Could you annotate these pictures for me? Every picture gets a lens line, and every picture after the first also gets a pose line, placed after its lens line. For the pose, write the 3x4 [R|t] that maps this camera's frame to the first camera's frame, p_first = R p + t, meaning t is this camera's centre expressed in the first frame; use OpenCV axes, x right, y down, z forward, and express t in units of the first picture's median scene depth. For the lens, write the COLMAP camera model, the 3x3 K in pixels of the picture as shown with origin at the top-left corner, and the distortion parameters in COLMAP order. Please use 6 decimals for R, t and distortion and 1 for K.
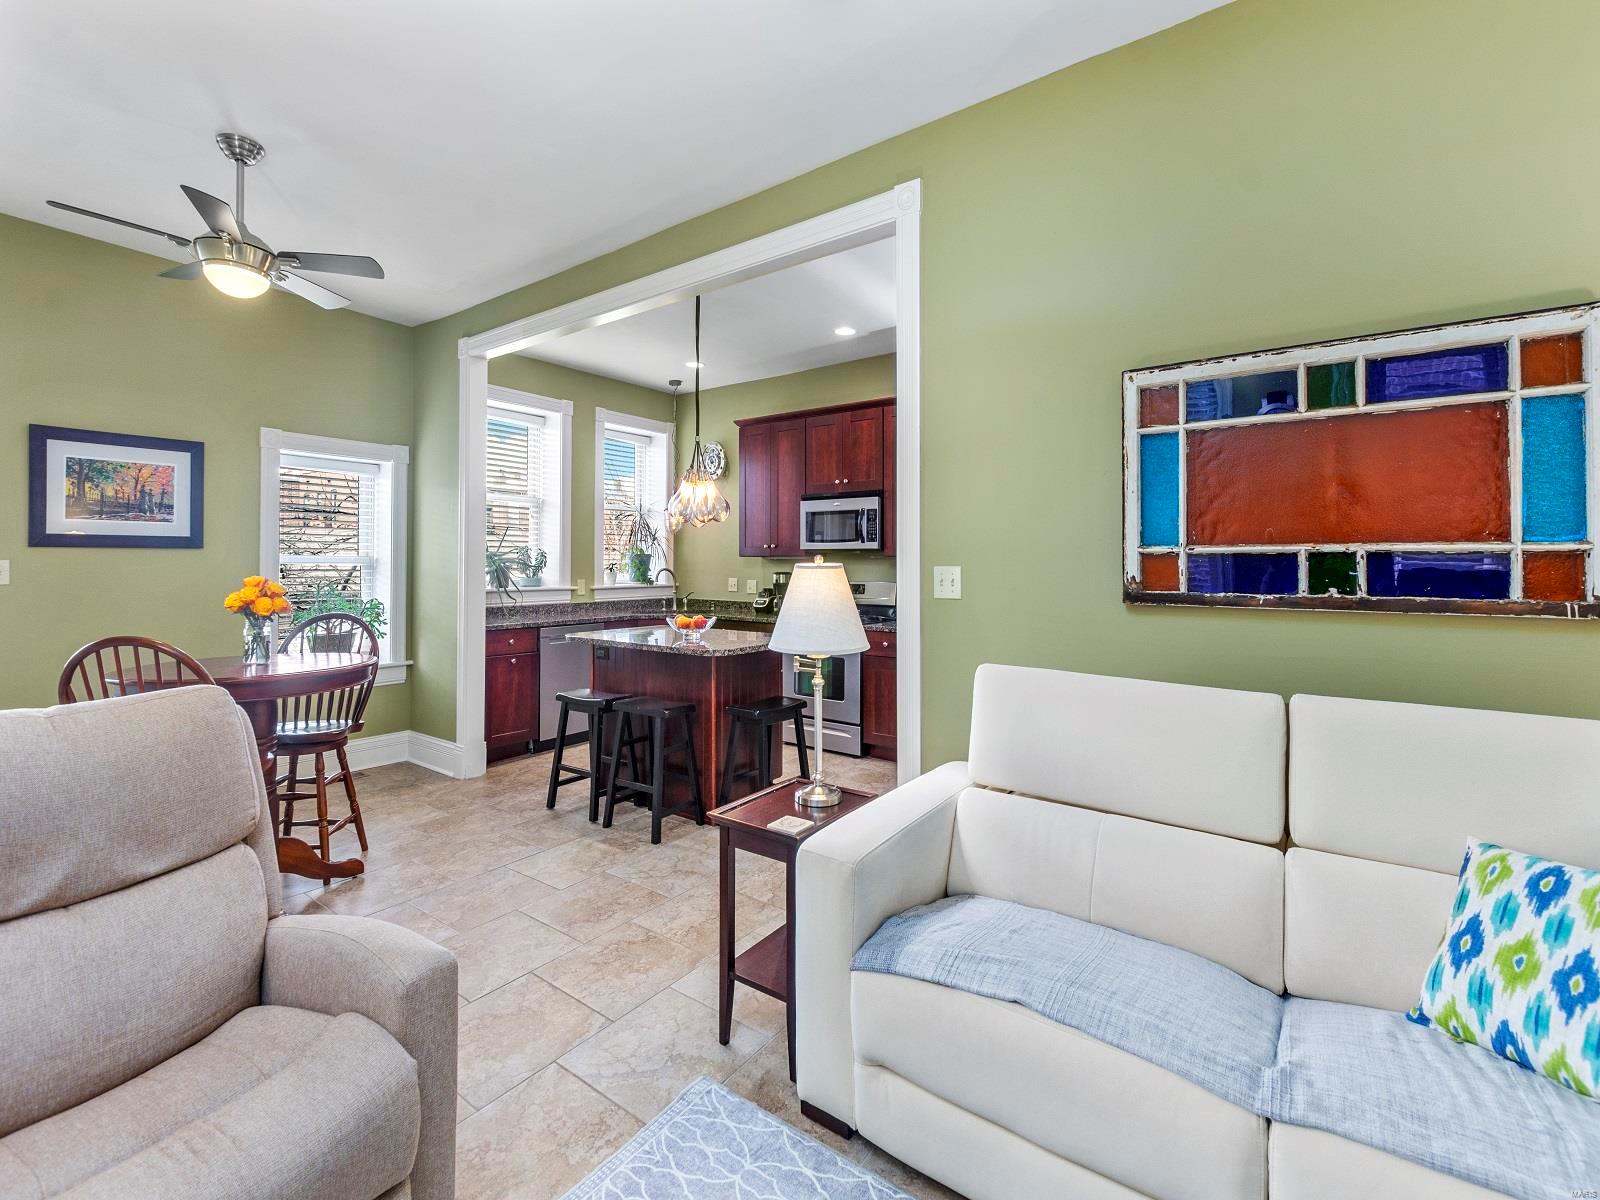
lens RADIAL K [[708.5, 0, 797.5], [0, 708.5, 554.3], [0, 0, 1]] dist [-0.001858, -0.000037]
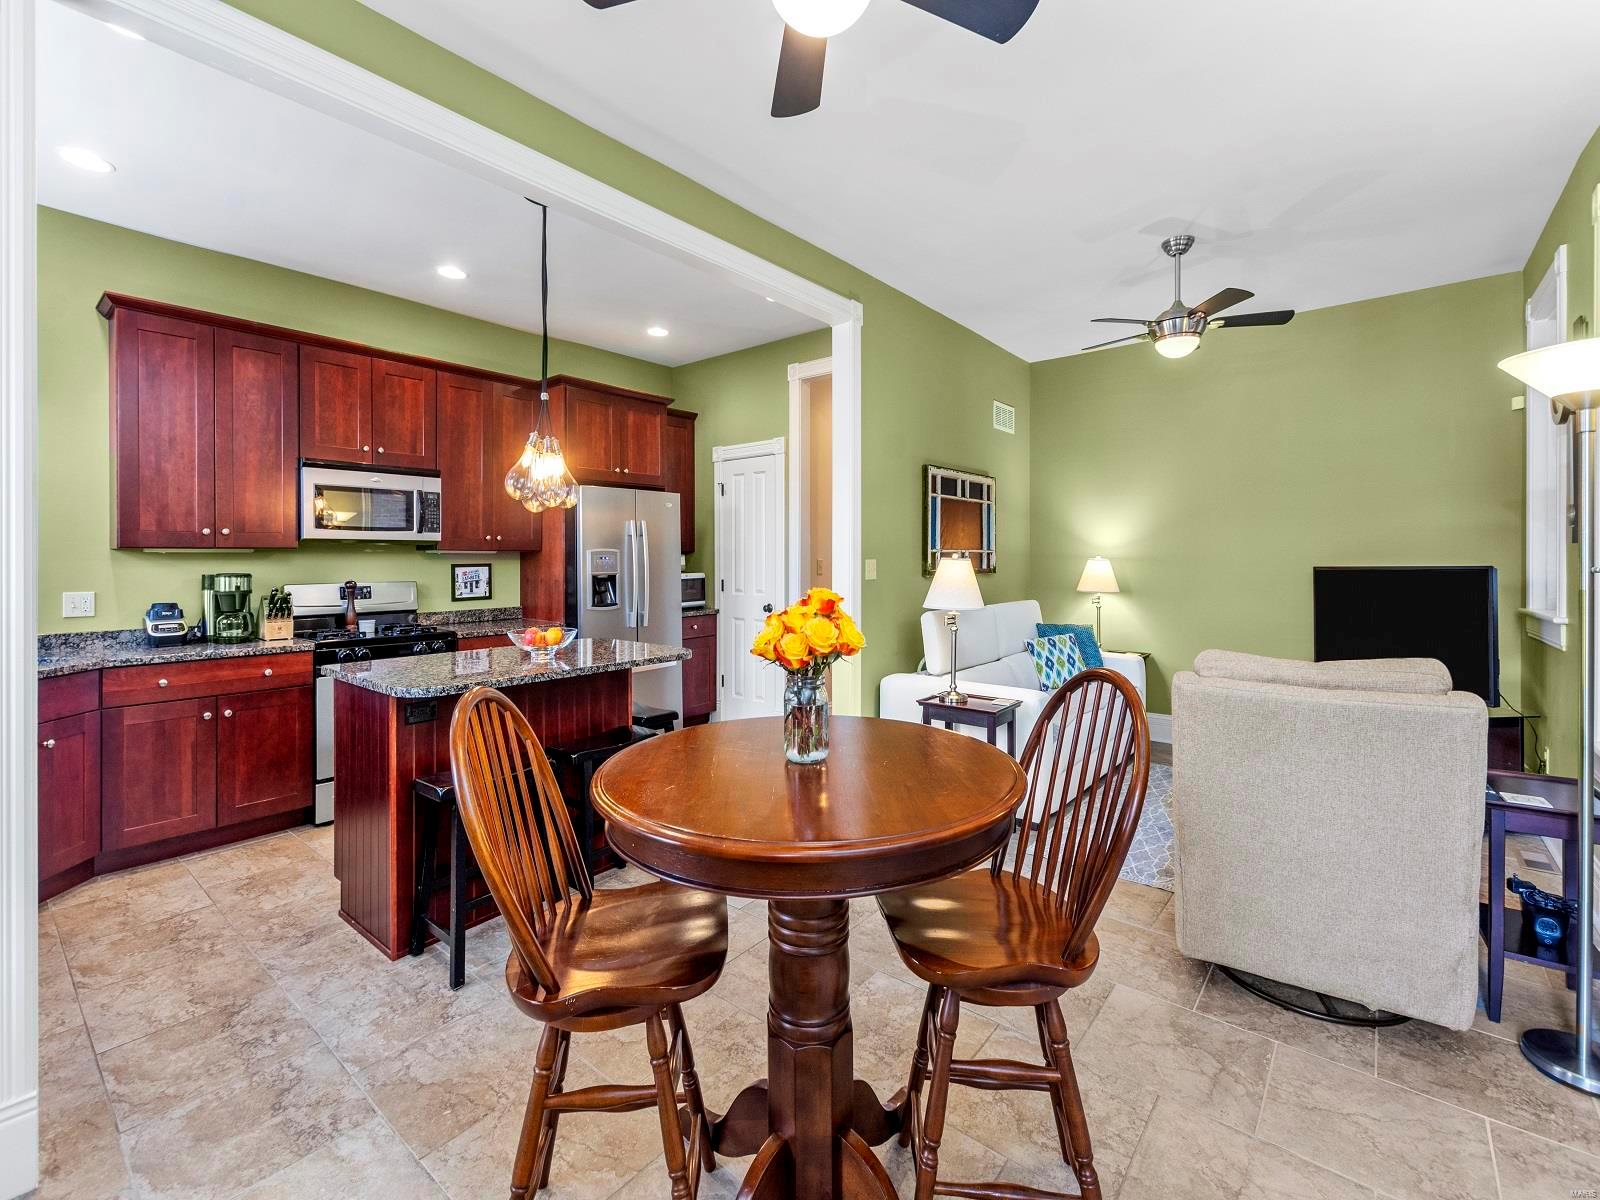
lens RADIAL K [[708.5, 0, 797.5], [0, 708.5, 554.3], [0, 0, 1]] dist [-0.001858, -0.000037]
pose [[0.061038, -0.000314, 0.998135, -0.614444], [-0.010742, 0.999942, 0.000971, 0.002497], [-0.998078, -0.010782, 0.061031, 0.470638]]
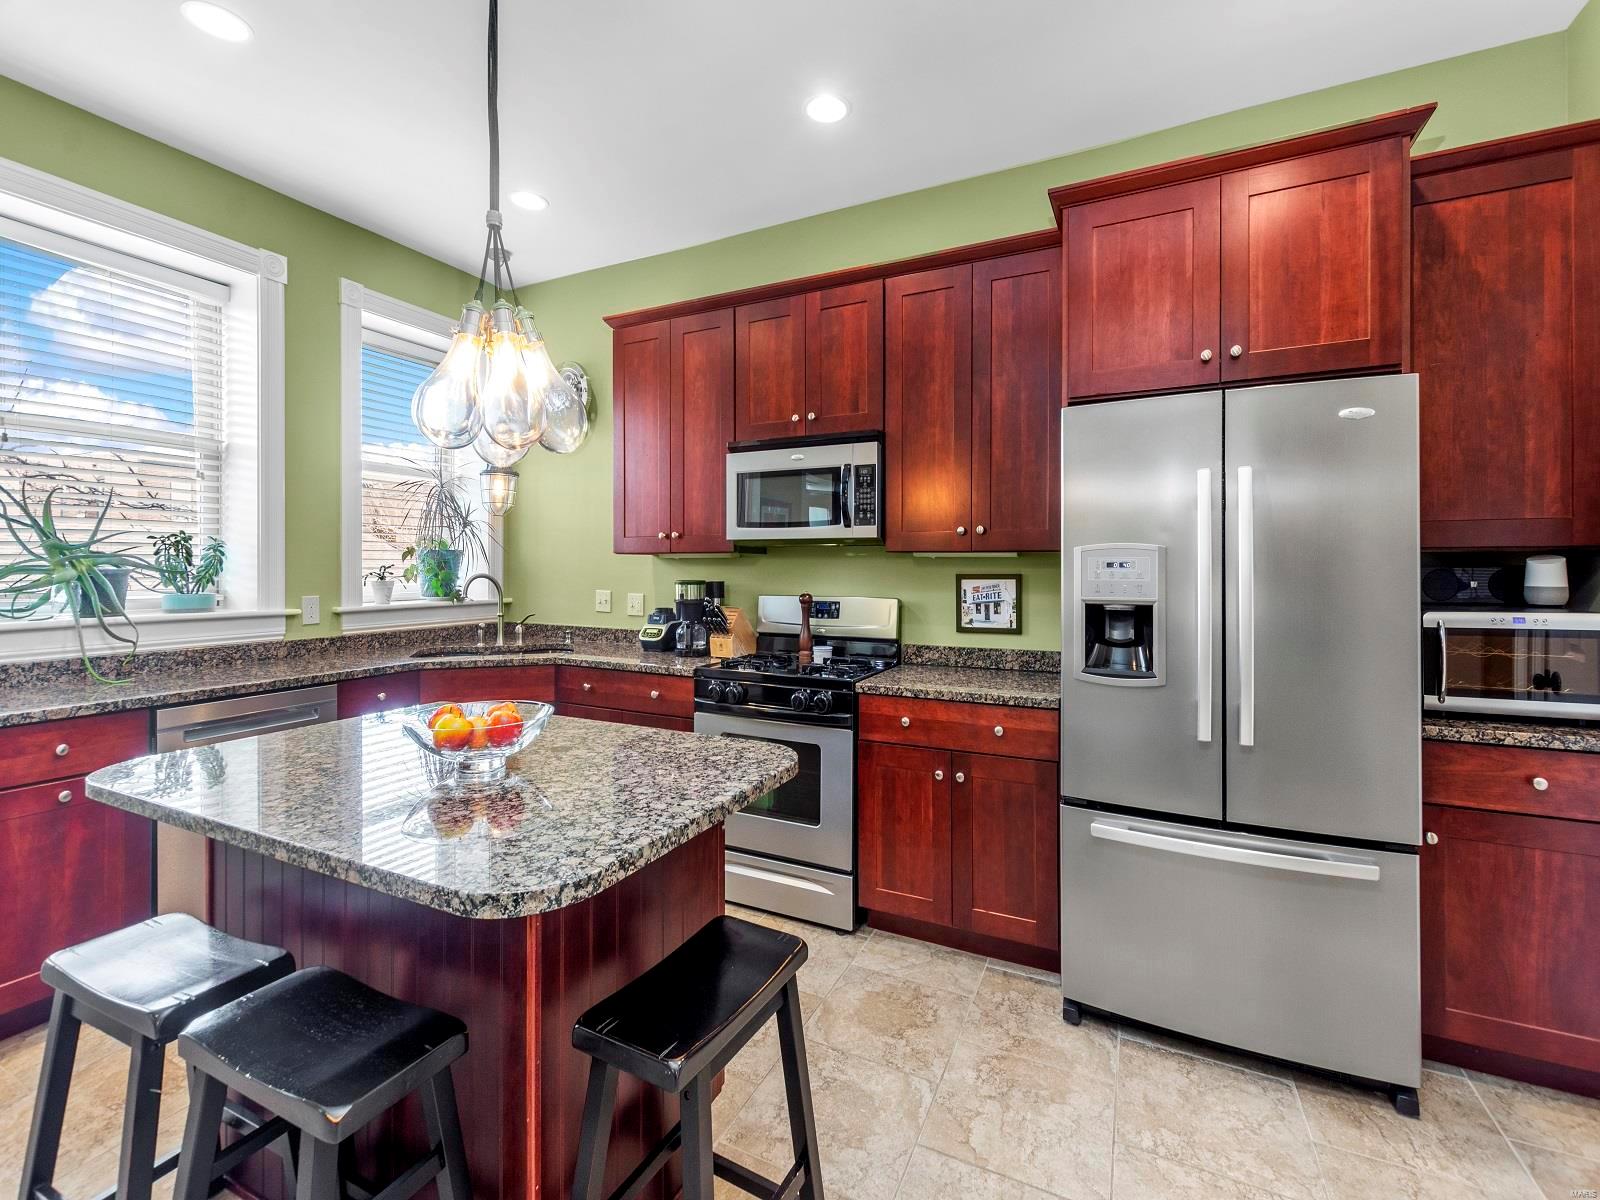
lens RADIAL K [[707.8, 0, 803.0], [0, 707.8, 566.8], [0, 0, 1]] dist [0.002373, 0.000120]
pose [[0.983947, -0.001656, 0.178454, -0.034808], [-0.000963, 0.999893, 0.014589, 0.005933], [-0.178459, -0.014526, 0.983840, 0.422292]]
